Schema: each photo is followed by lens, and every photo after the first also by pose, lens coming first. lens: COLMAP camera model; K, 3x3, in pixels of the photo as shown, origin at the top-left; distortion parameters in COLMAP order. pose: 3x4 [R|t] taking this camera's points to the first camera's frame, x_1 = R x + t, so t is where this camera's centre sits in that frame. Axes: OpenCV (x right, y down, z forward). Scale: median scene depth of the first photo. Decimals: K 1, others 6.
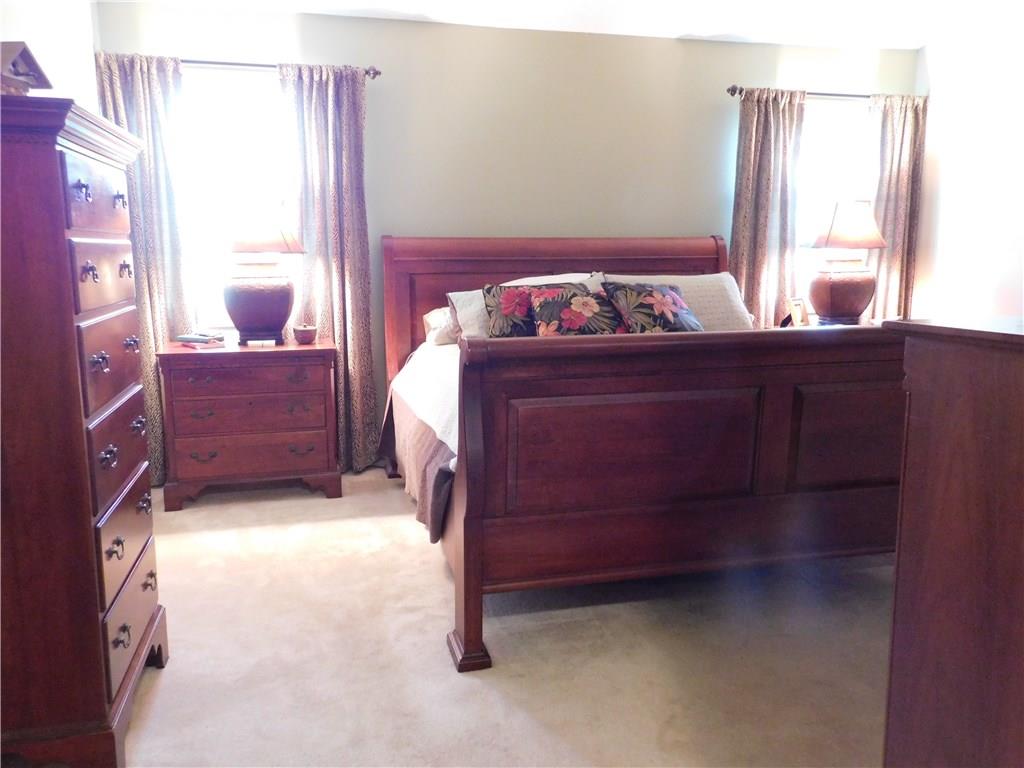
lens RADIAL K [[796.7, 0, 496.0], [0, 796.7, 383.2], [0, 0, 1]] dist [0.031621, 0.000595]
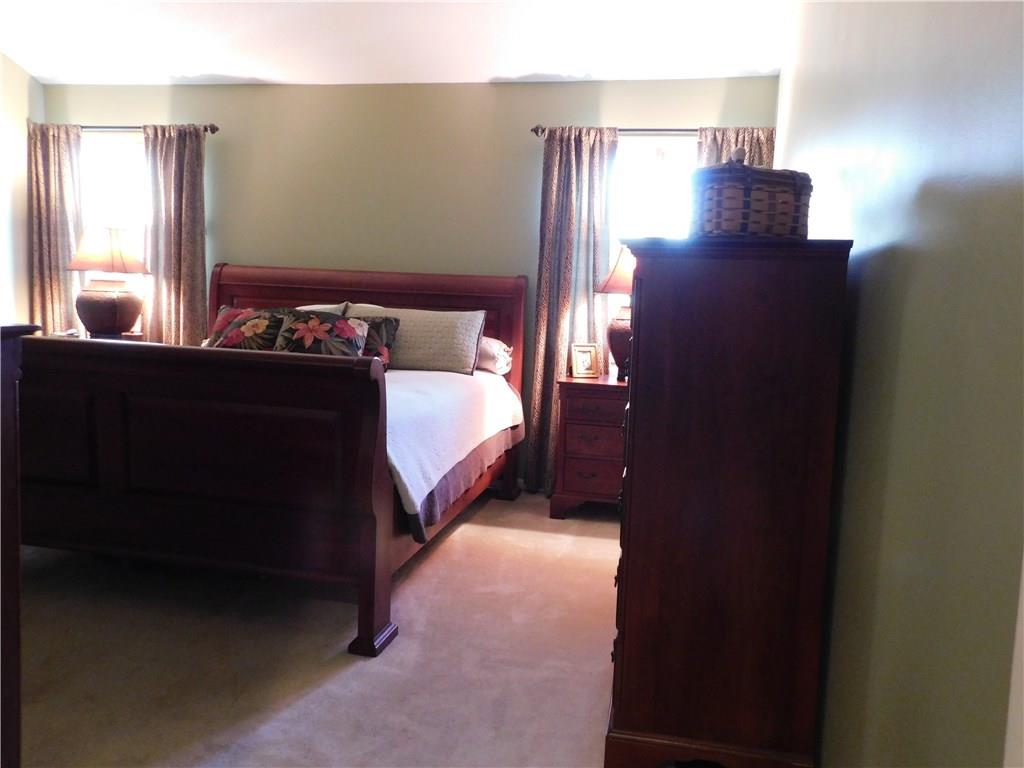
lens RADIAL K [[752.5, 0, 512.1], [0, 752.5, 398.5], [0, 0, 1]] dist [0.024471, 0.000144]
pose [[0.890609, 0.108083, -0.441739, 0.794245], [-0.122329, 0.992482, -0.003796, -0.033464], [0.438008, 0.057418, 0.897136, 0.191501]]
